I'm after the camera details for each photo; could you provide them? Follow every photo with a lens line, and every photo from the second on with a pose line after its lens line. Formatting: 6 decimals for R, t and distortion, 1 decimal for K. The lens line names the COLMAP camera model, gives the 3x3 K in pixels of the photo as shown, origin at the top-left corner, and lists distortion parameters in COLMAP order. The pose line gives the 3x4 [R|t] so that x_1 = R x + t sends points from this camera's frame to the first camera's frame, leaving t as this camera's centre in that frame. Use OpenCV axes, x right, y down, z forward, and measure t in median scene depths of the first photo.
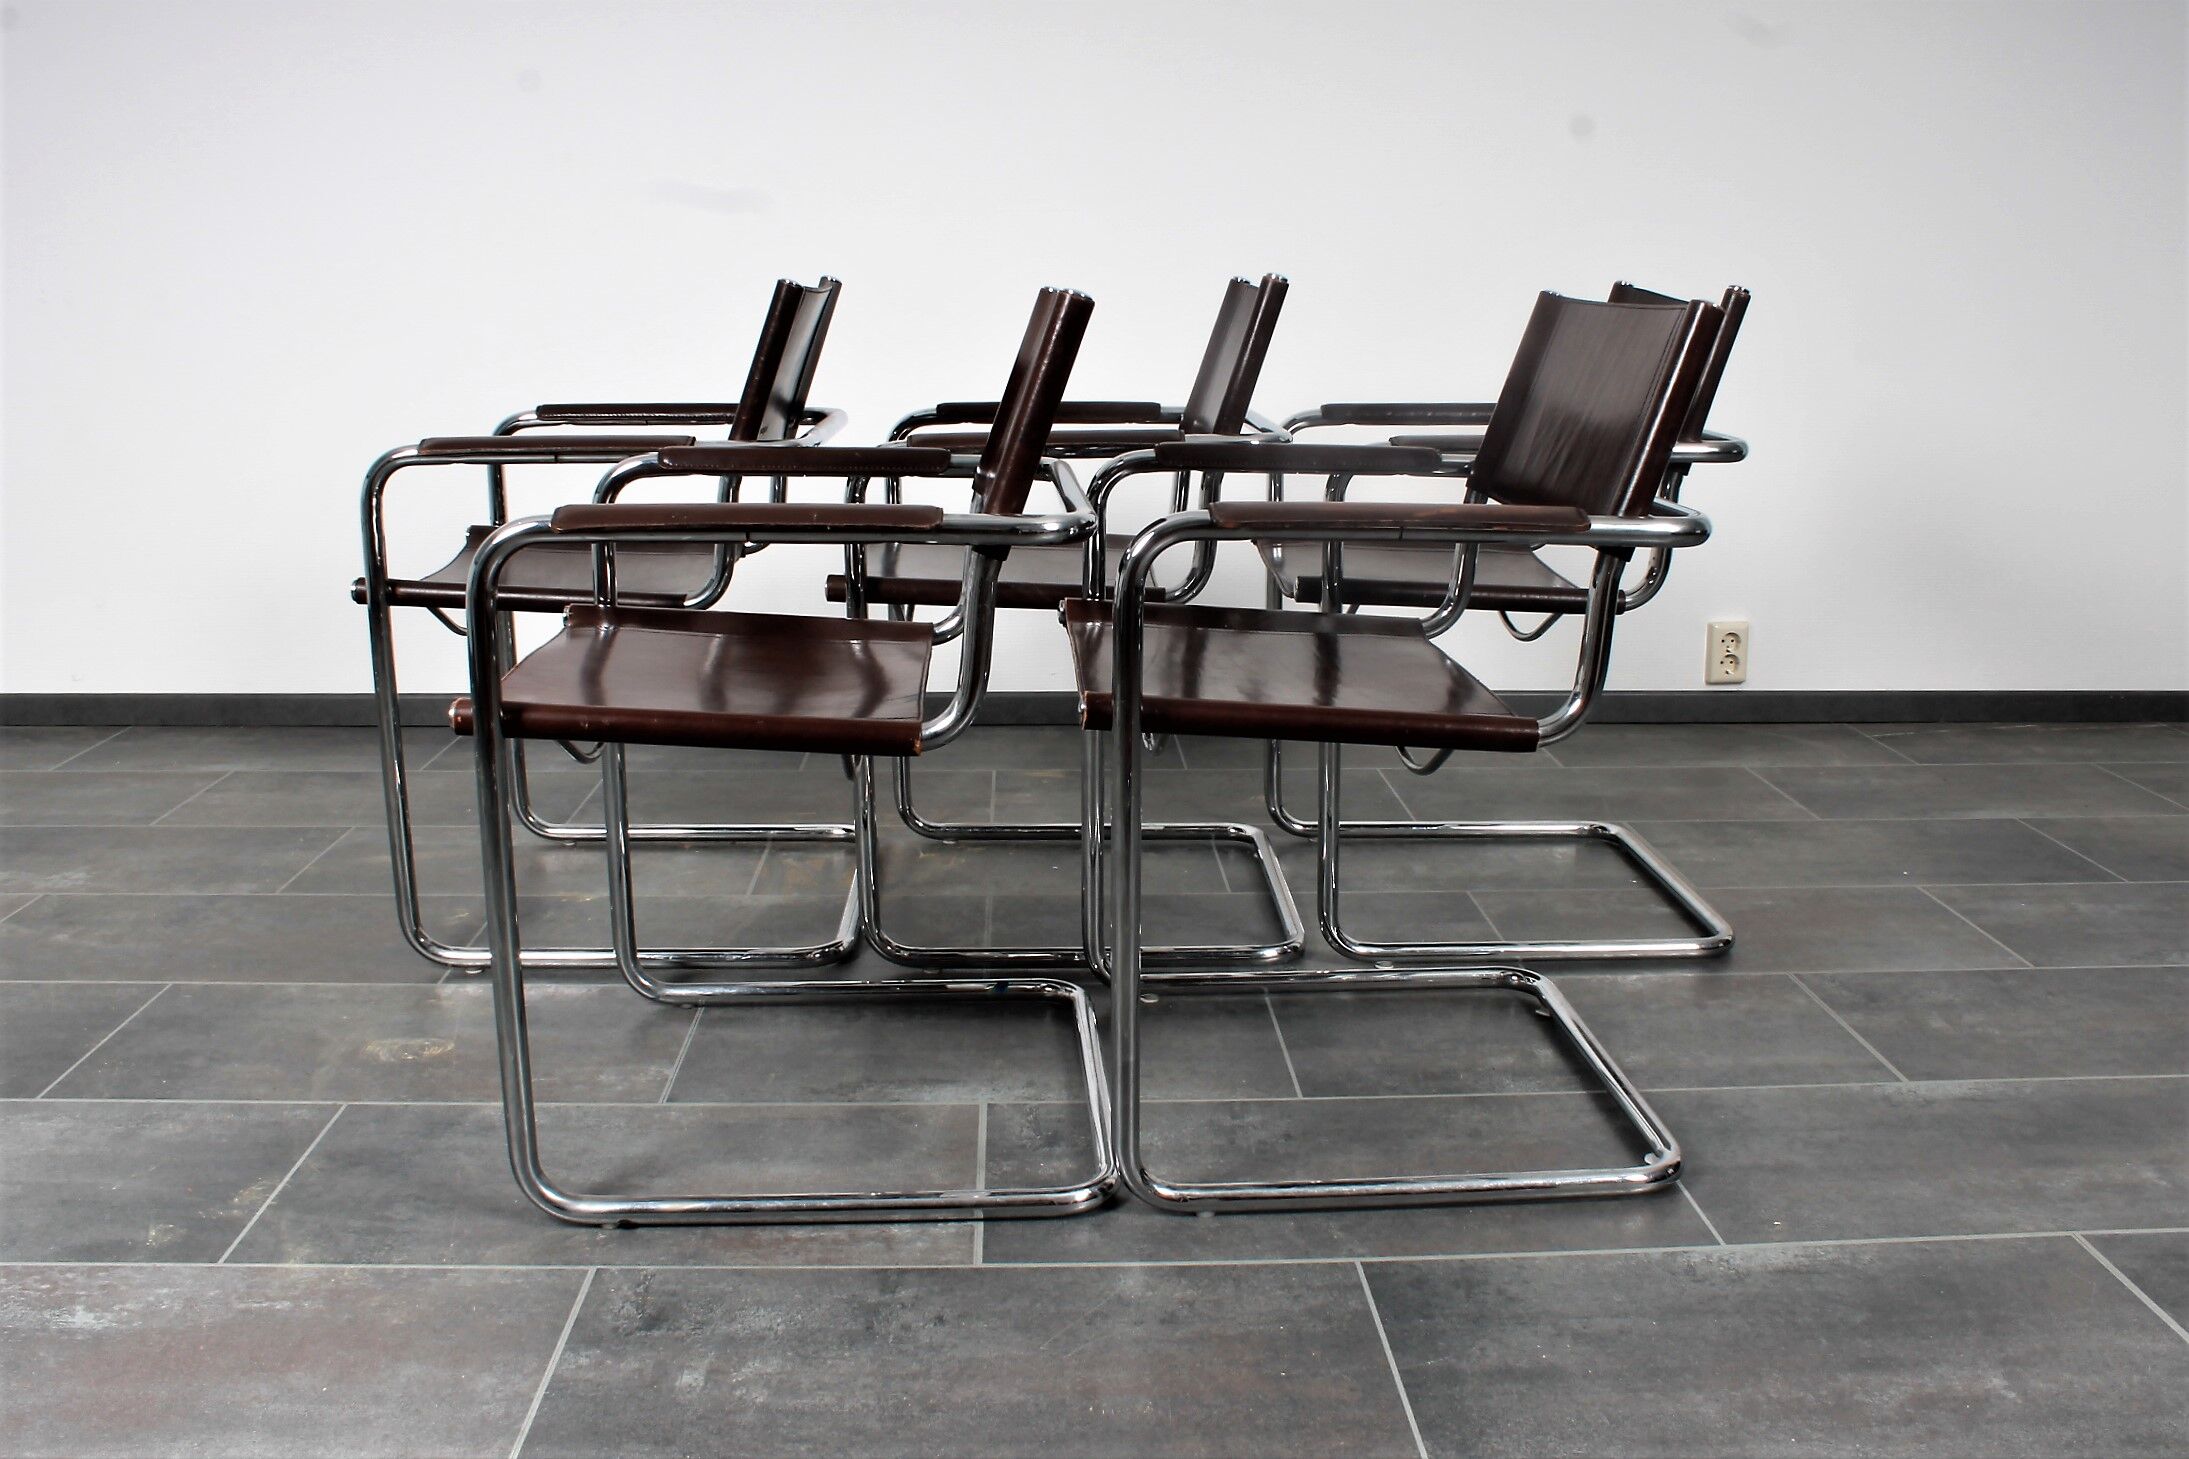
lens RADIAL K [[1933.0, 0, 1097.0], [0, 1933.0, 710.4], [0, 0, 1]] dist [-0.152542, 0.121413]
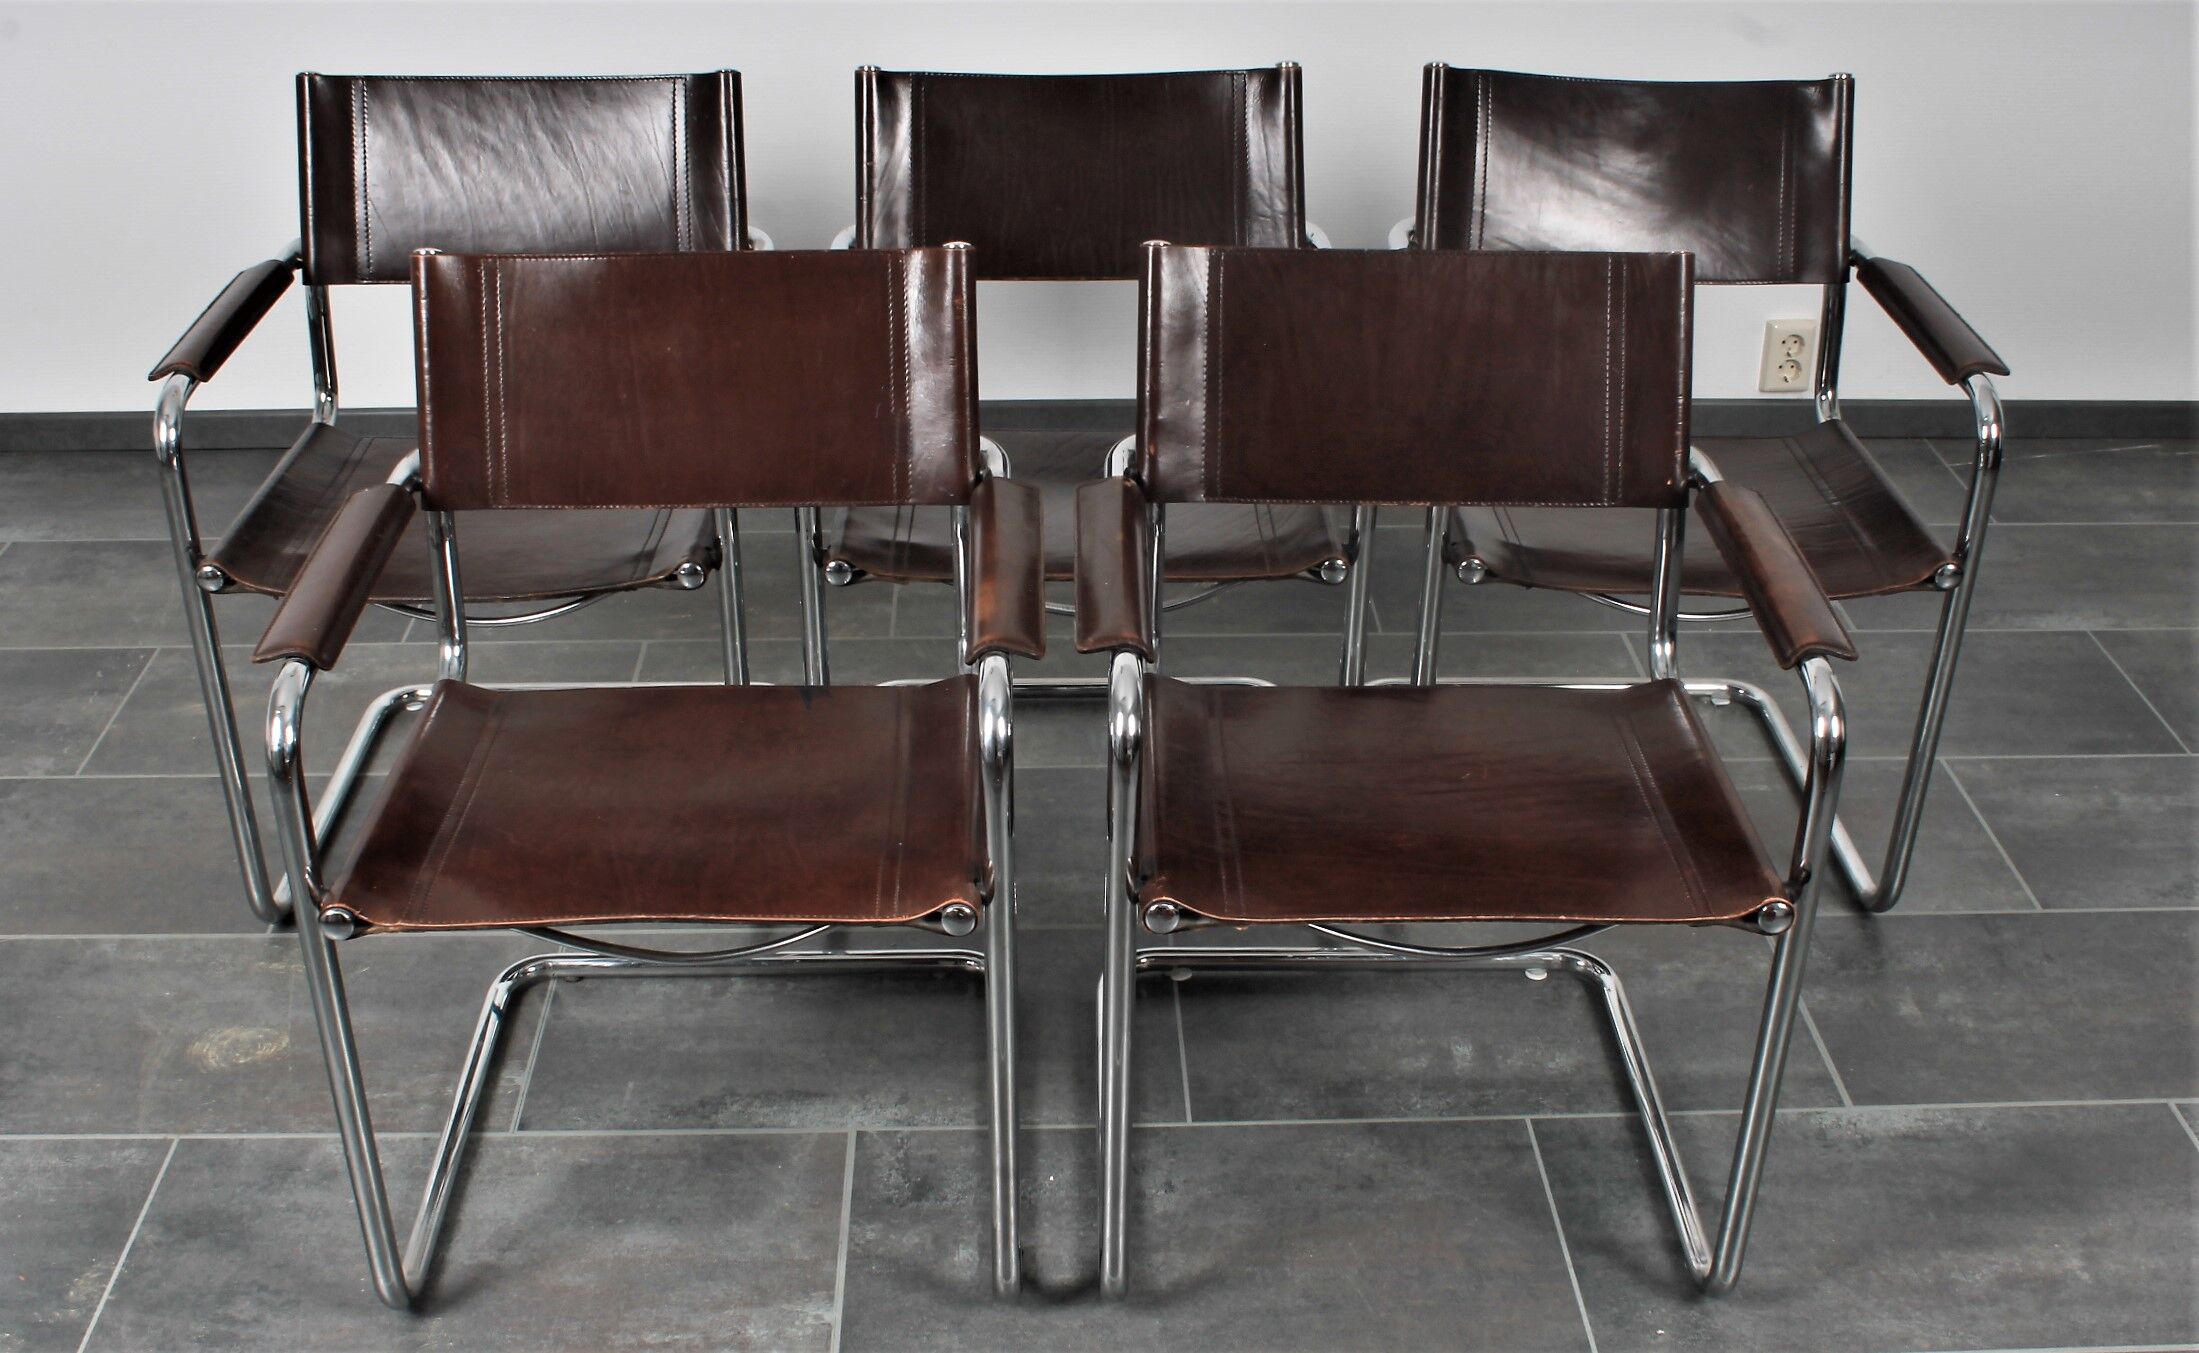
lens RADIAL K [[2365.3, 0, 1103.9], [0, 2365.3, 734.4], [0, 0, 1]] dist [-0.079885, 0.000000]
pose [[0.999981, 0.003839, -0.004891, 0.077669], [-0.002160, 0.952122, 0.305710, -0.375919], [0.005830, -0.305693, 0.952112, -0.051879]]
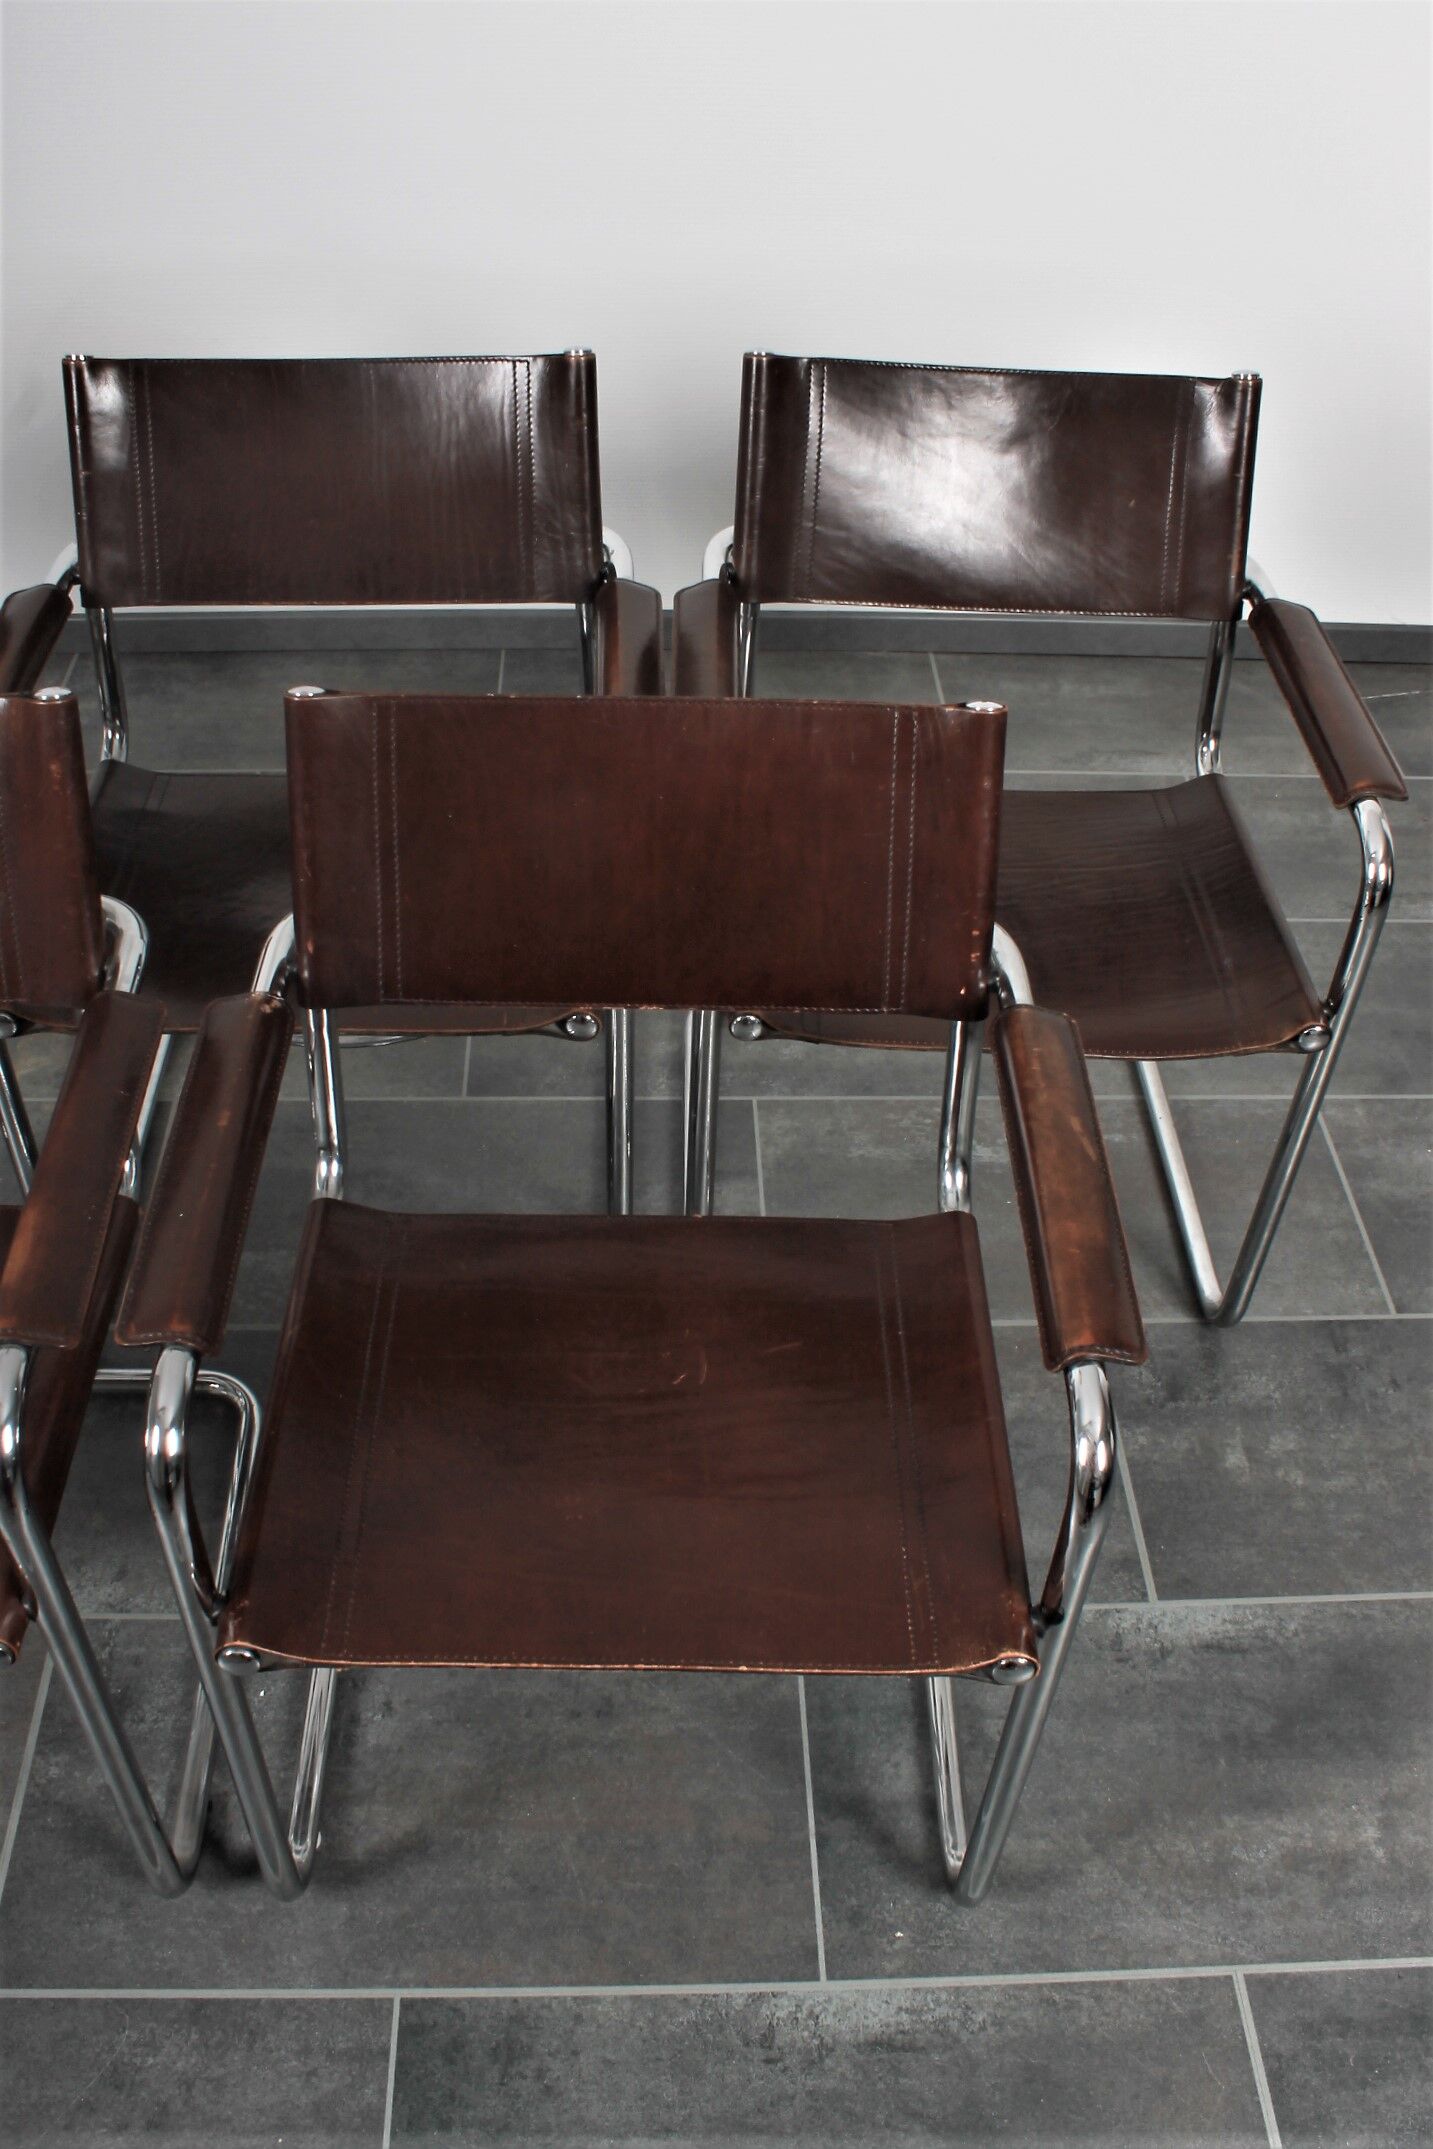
lens RADIAL K [[1909.6, 0, 713.3], [0, 1909.6, 1076.9], [0, 0, 1]] dist [-0.146686, 0.110325]
pose [[0.999765, 0.020931, 0.005659, 0.254093], [-0.020912, 0.861945, 0.506571, -0.491928], [0.005725, -0.506570, 0.862180, 0.443872]]
